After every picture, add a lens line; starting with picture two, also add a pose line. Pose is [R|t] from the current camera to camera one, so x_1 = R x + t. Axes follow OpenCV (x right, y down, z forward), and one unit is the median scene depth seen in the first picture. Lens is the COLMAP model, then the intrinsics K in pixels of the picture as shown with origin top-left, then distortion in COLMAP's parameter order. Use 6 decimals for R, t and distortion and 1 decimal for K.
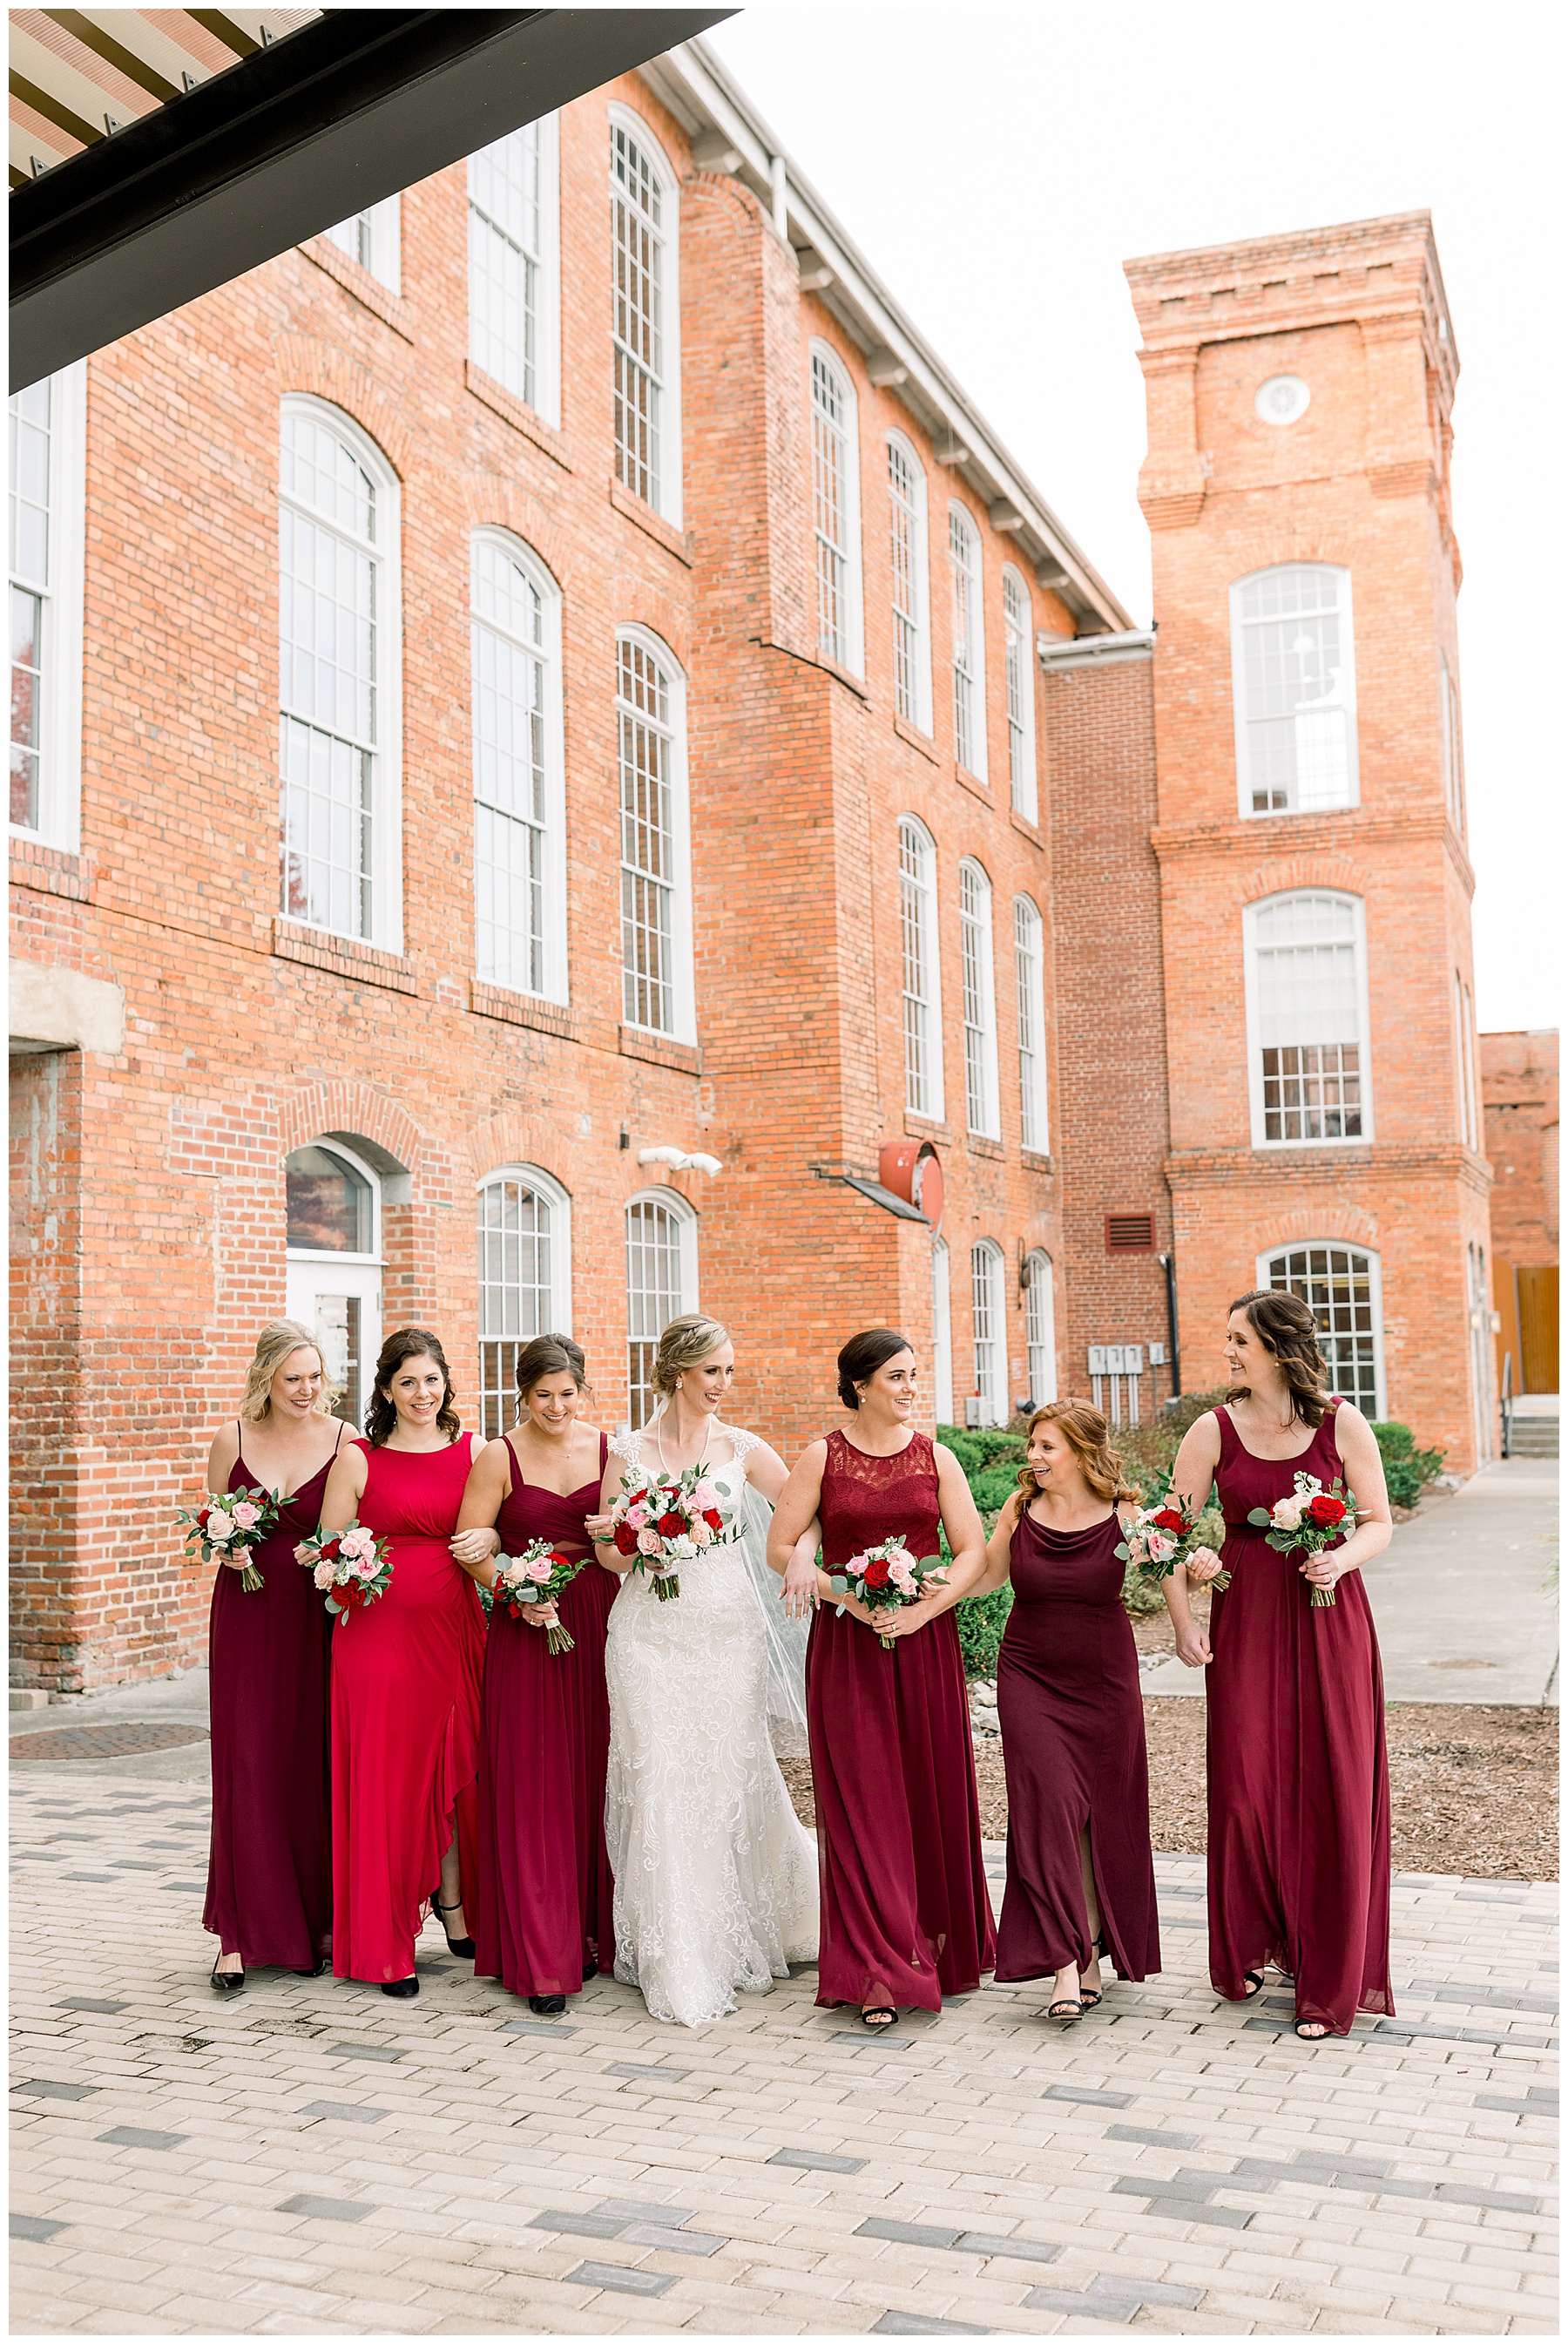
lens RADIAL K [[2253.4, 0, 779.1], [0, 2253.4, 1125.7], [0, 0, 1]] dist [0.015786, -0.010924]
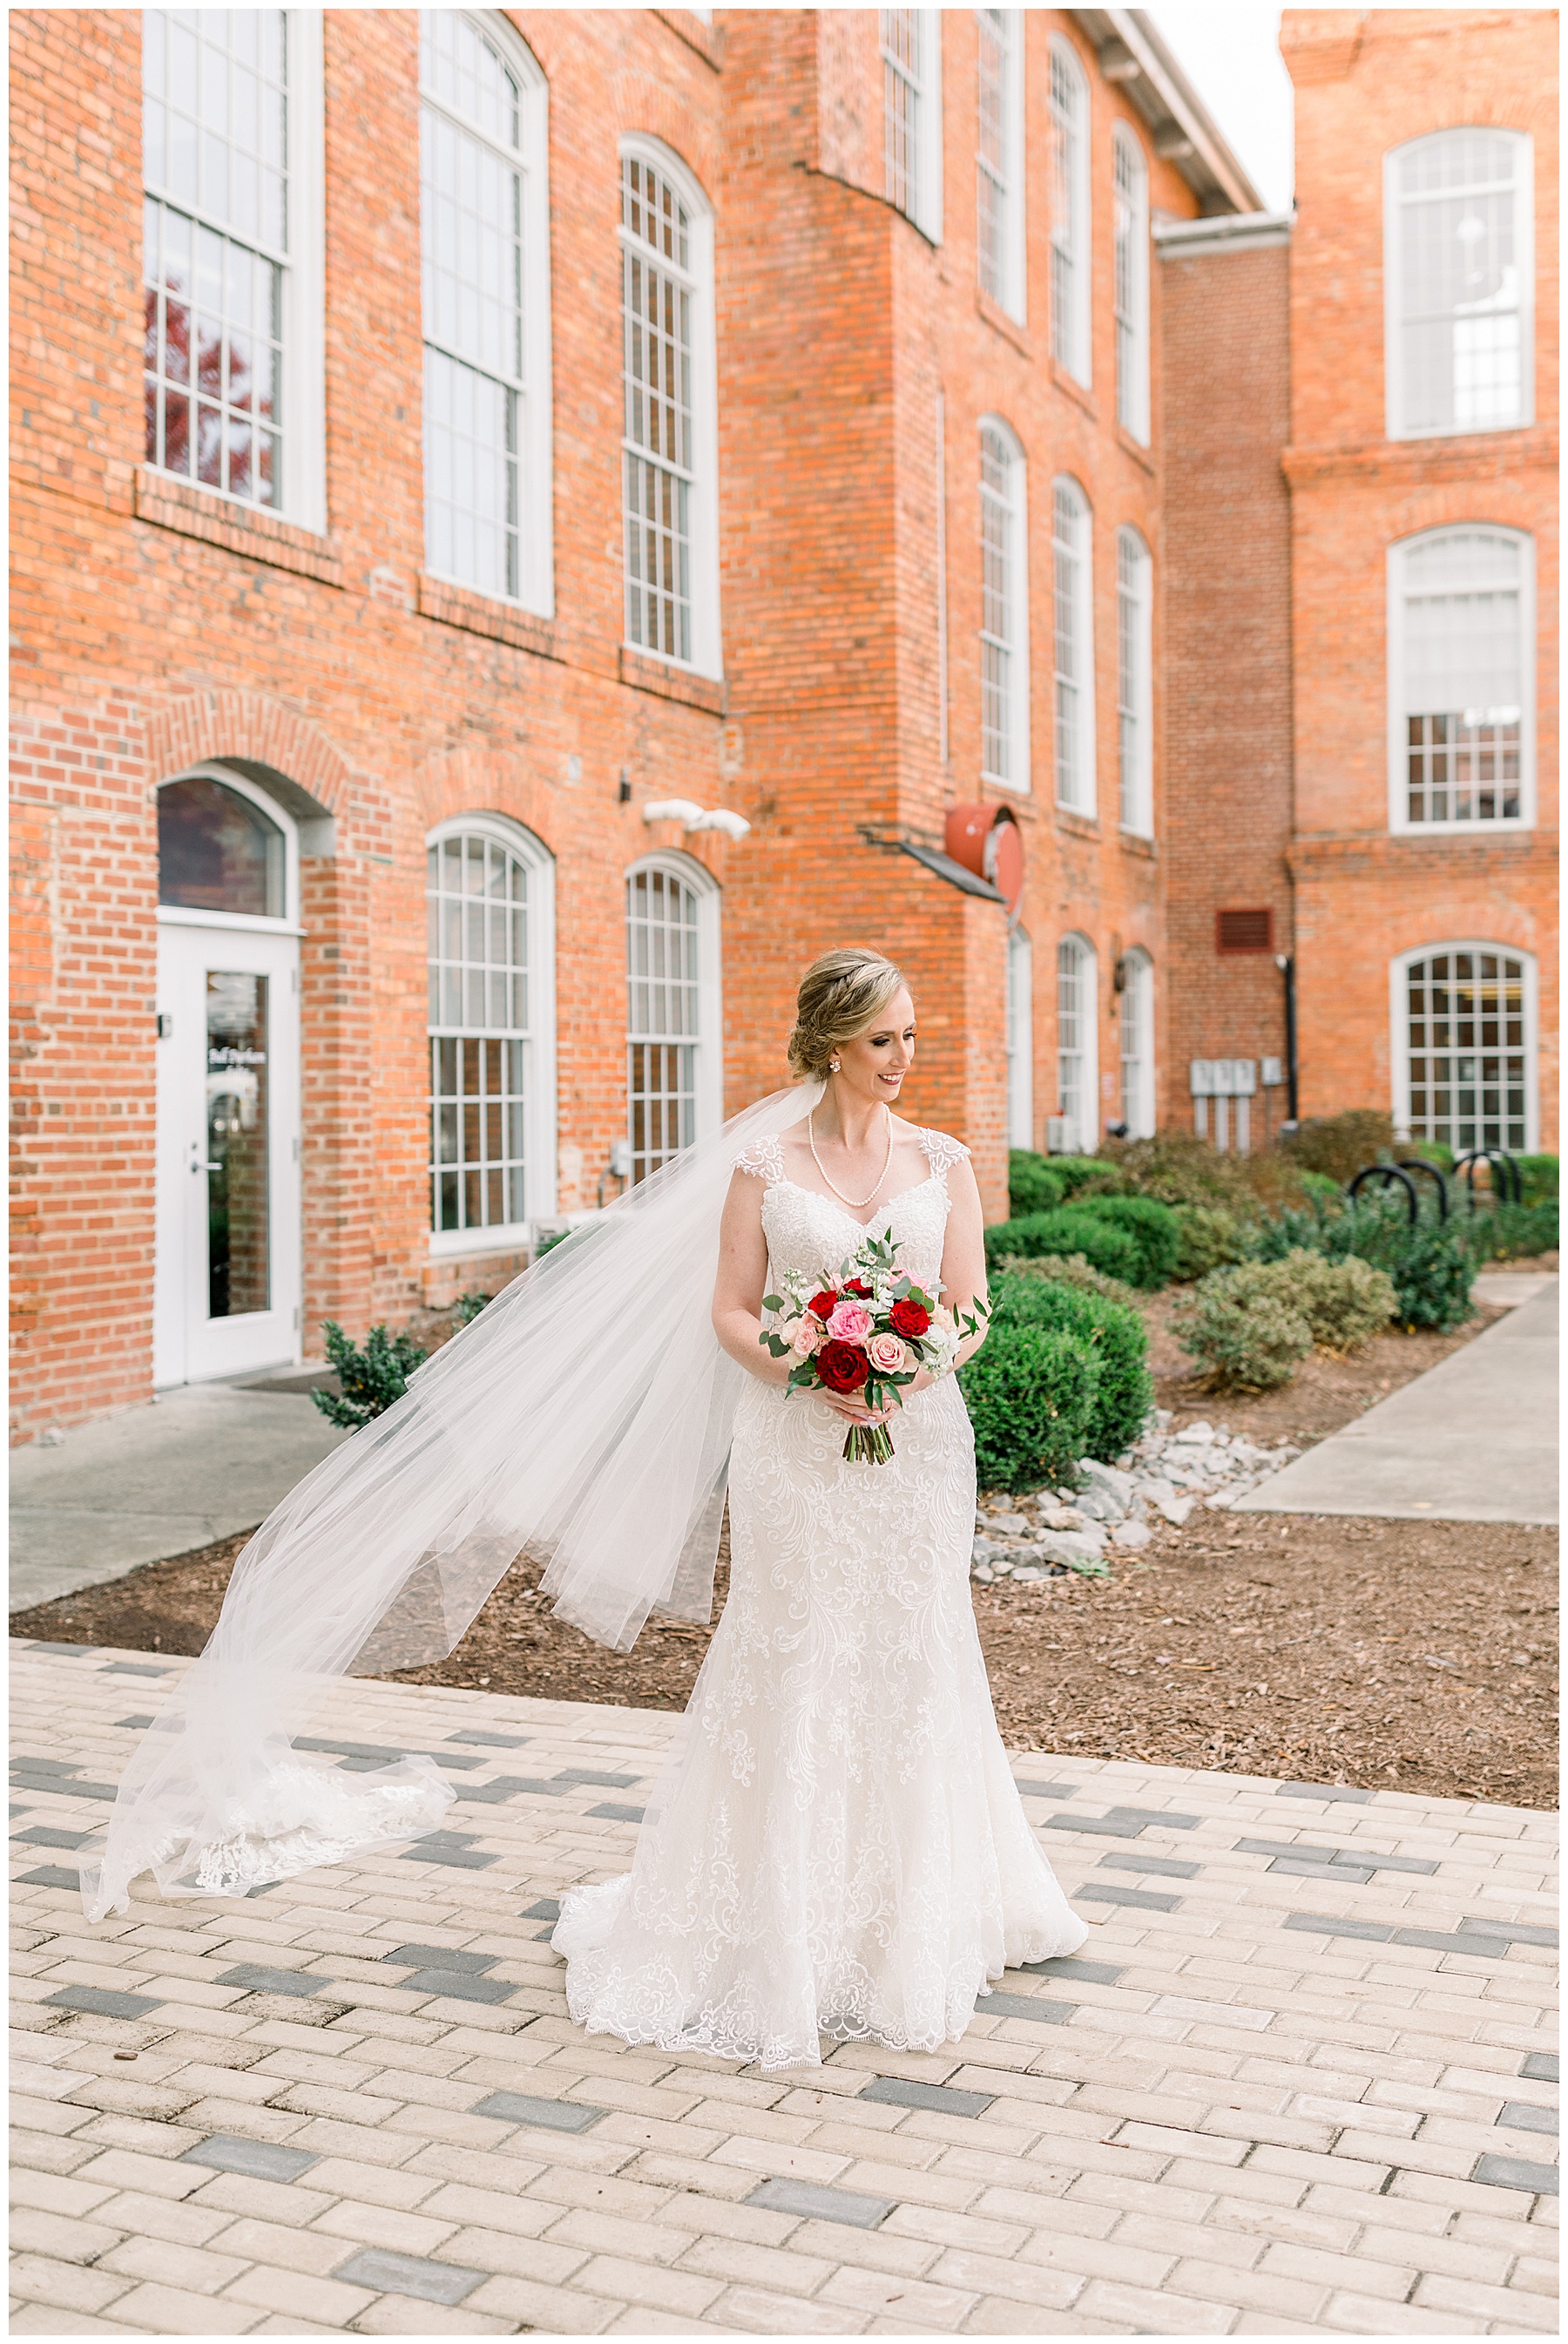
lens RADIAL K [[2473.3, 0, 833.8], [0, 2473.3, 1046.9], [0, 0, 1]] dist [0.012453, -0.021704]
pose [[0.999888, 0.013510, -0.006394, 0.011732], [-0.012876, 0.995809, 0.090550, 0.015446], [0.007591, -0.090458, 0.995871, 0.107442]]
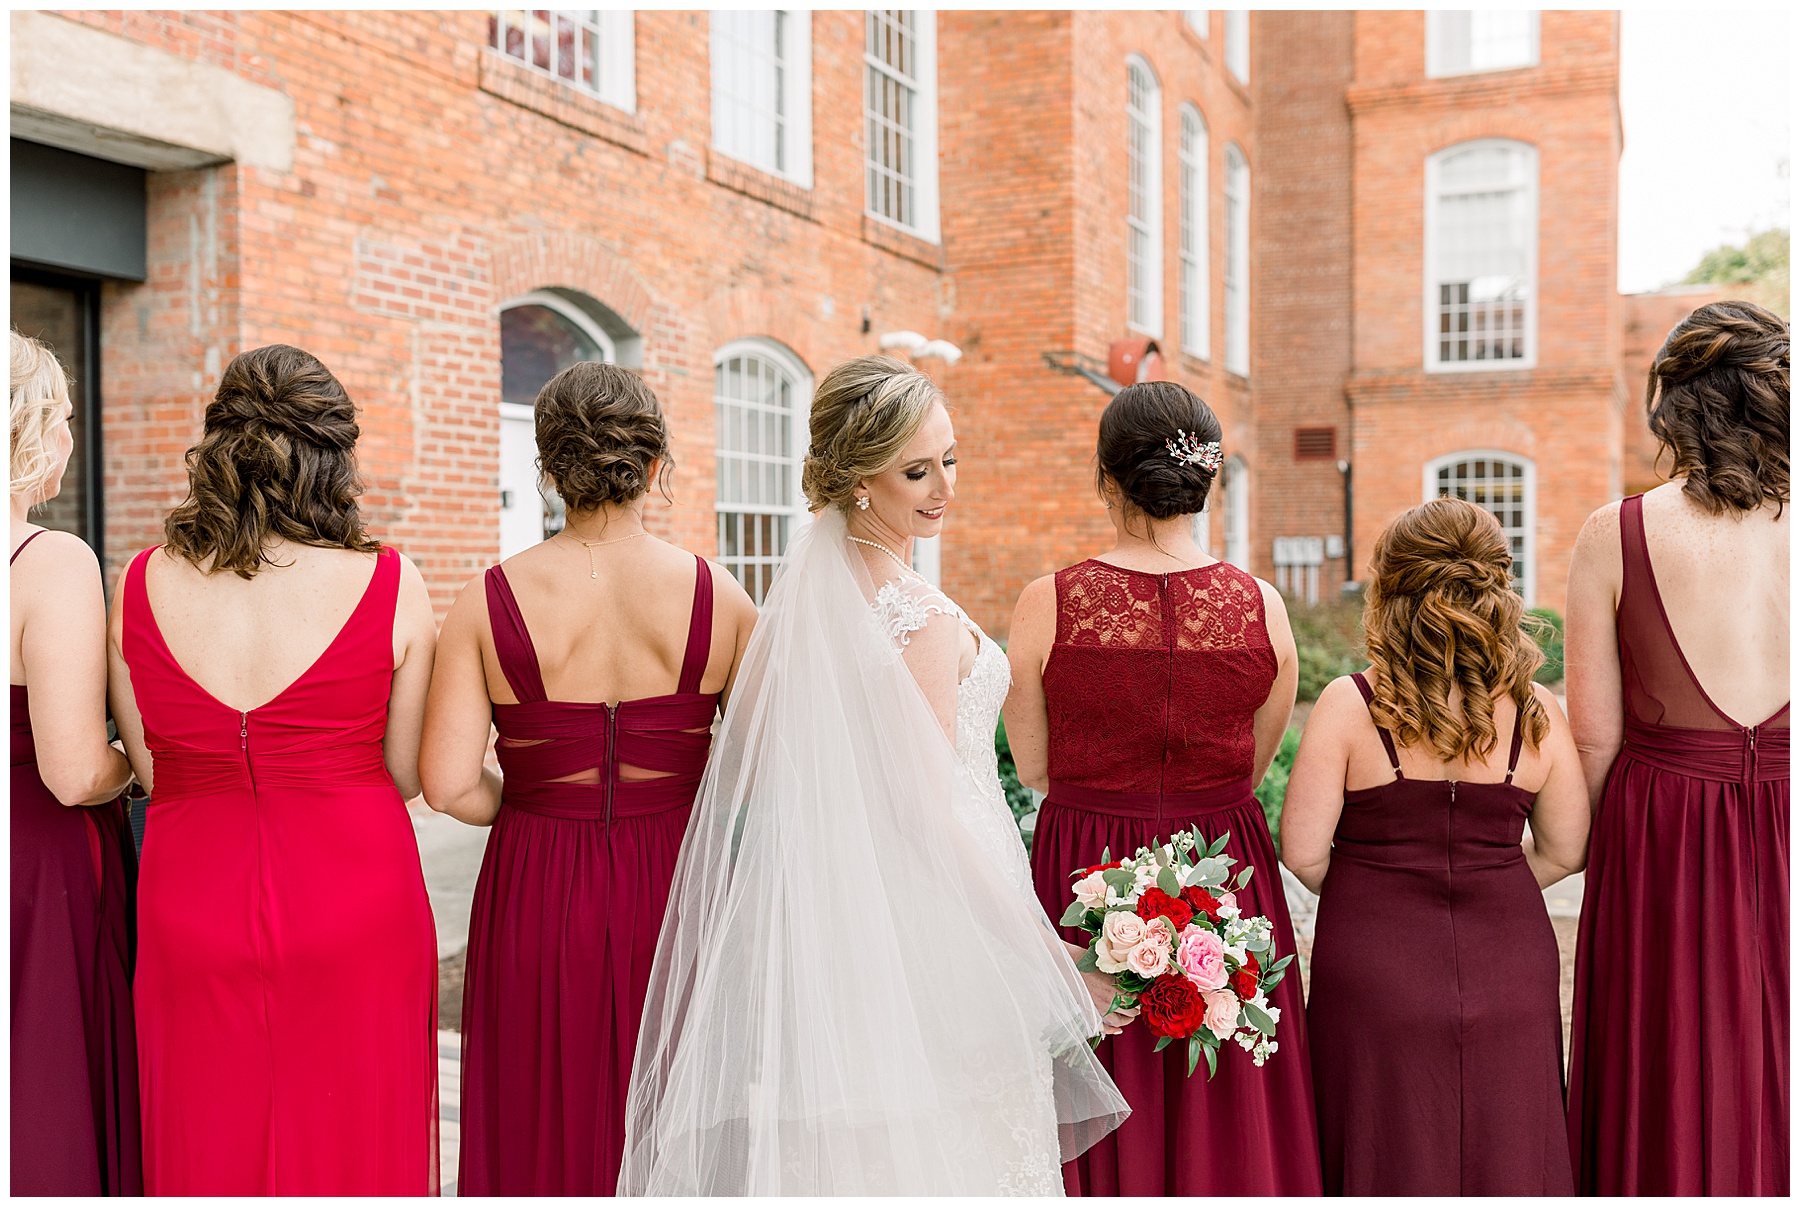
lens RADIAL K [[1713.0, 0, 921.4], [0, 1713.0, 599.7], [0, 0, 1]] dist [0.007015, -0.008204]
pose [[0.998477, 0.017490, -0.052318, 0.000570], [-0.010590, 0.991541, 0.129361, 0.027859], [0.054138, -0.128610, 0.990216, 0.184438]]
